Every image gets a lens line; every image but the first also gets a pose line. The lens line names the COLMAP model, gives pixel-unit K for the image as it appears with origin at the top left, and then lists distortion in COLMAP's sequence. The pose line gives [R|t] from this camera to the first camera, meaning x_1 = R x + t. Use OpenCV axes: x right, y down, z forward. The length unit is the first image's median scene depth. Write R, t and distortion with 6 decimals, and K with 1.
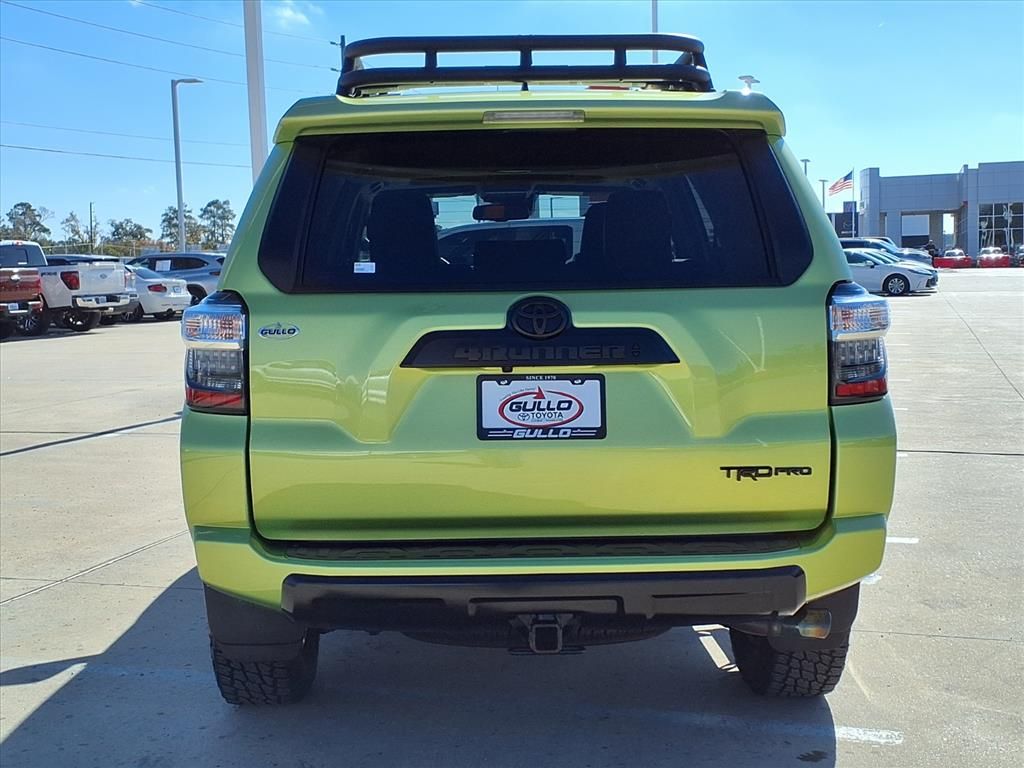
lens RADIAL K [[1375.7, 0, 485.9], [0, 1375.7, 344.7], [0, 0, 1]] dist [0.292264, -0.920707]
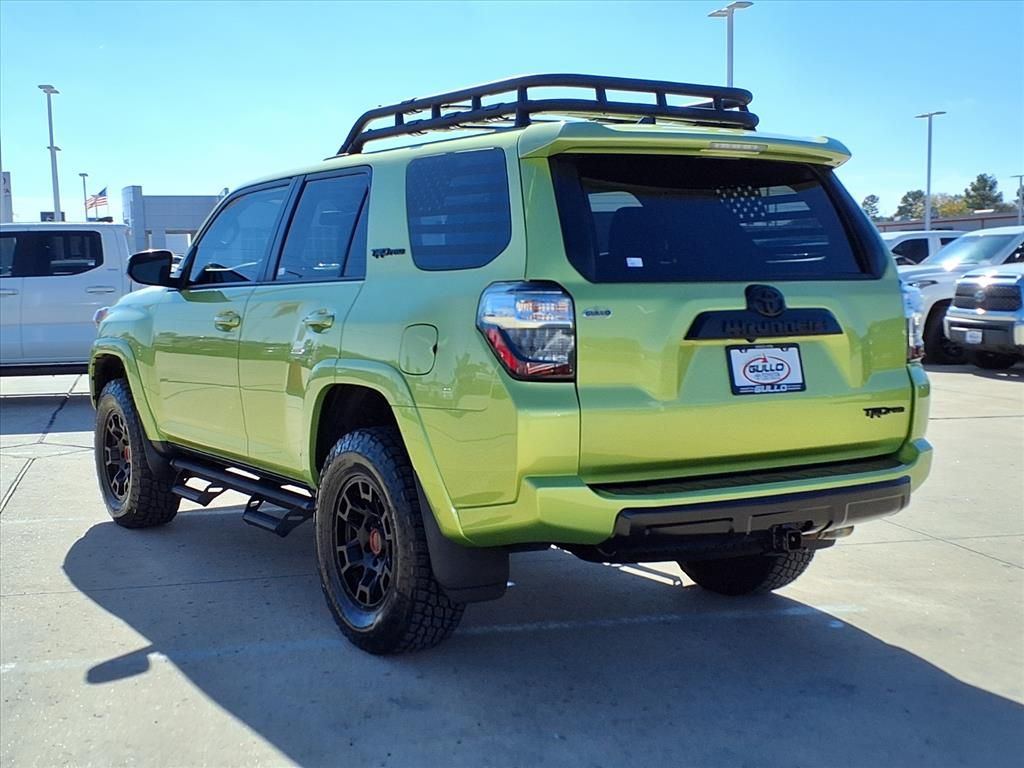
lens RADIAL K [[1375.7, 0, 485.9], [0, 1375.7, 344.7], [0, 0, 1]] dist [0.292264, -0.920707]
pose [[0.855698, -0.017103, 0.517193, -0.874578], [0.019967, 0.999801, 0.000027, 0.016789], [-0.517091, 0.010304, 0.855869, 0.002227]]
